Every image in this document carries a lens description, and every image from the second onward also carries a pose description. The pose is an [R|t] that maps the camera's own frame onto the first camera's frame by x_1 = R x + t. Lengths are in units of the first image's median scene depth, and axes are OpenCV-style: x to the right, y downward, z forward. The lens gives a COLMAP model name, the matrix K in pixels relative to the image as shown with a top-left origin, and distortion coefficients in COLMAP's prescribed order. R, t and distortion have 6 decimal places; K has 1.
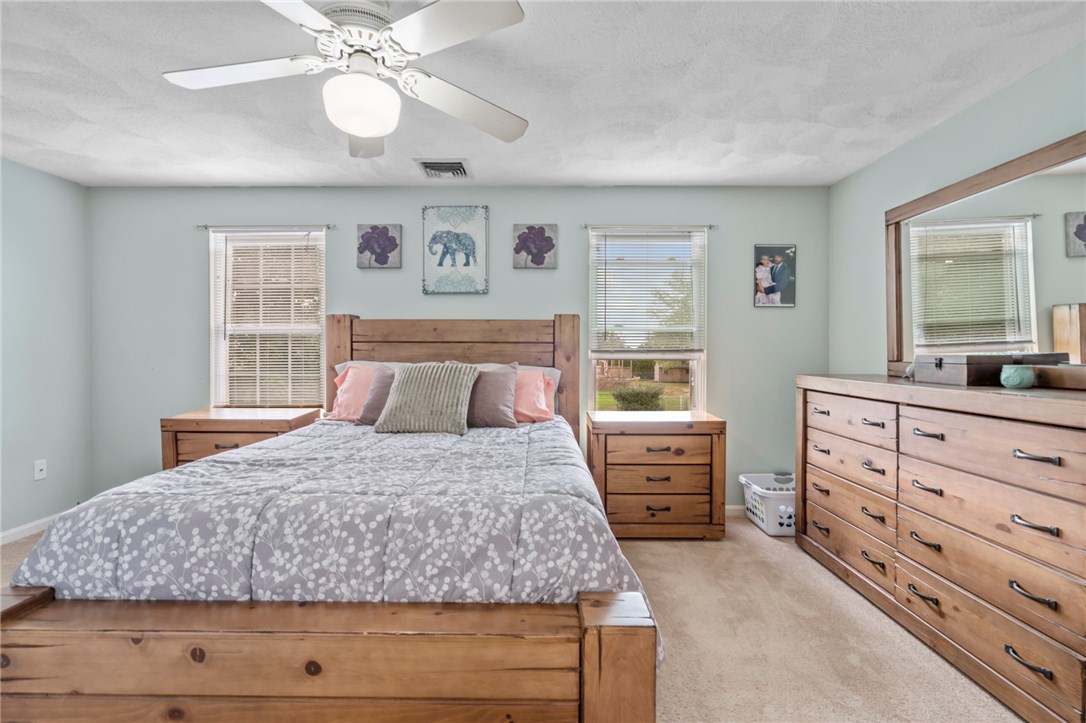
lens RADIAL K [[495.9, 0, 544.8], [0, 495.9, 360.3], [0, 0, 1]] dist [-0.006058, 0.003459]
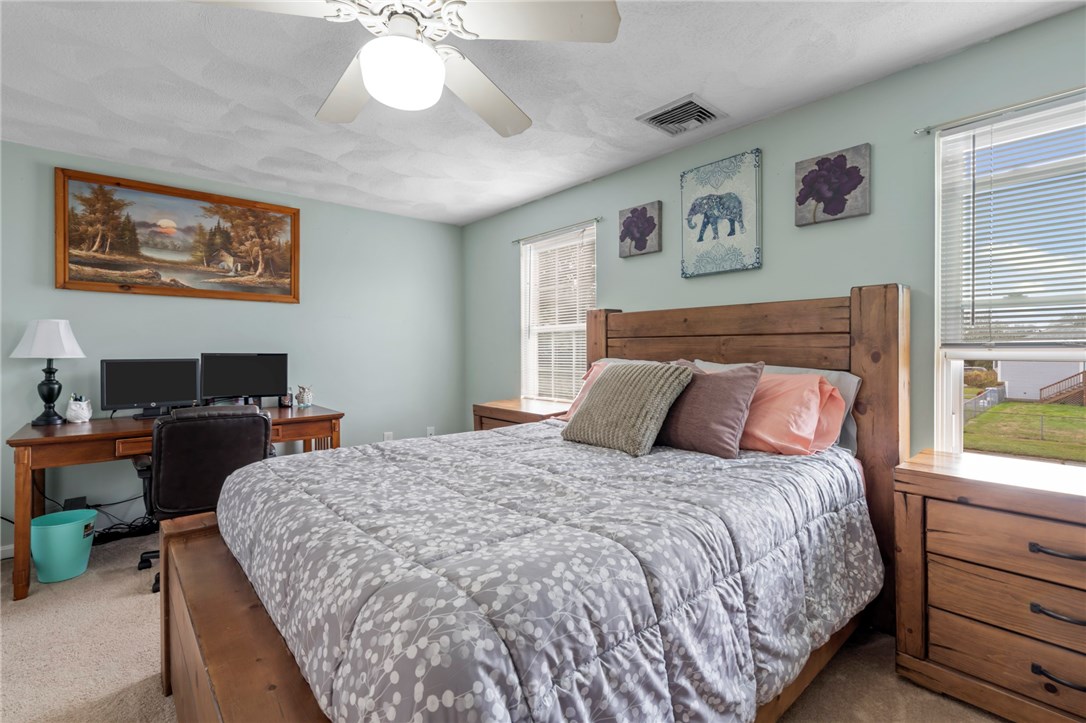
lens RADIAL K [[495.9, 0, 543.8], [0, 495.9, 353.5], [0, 0, 1]] dist [-0.006058, 0.003459]
pose [[0.662564, 0.001457, -0.749004, 0.231305], [-0.008968, 0.999942, -0.005988, -0.001271], [0.748952, 0.010685, 0.662539, 0.292644]]
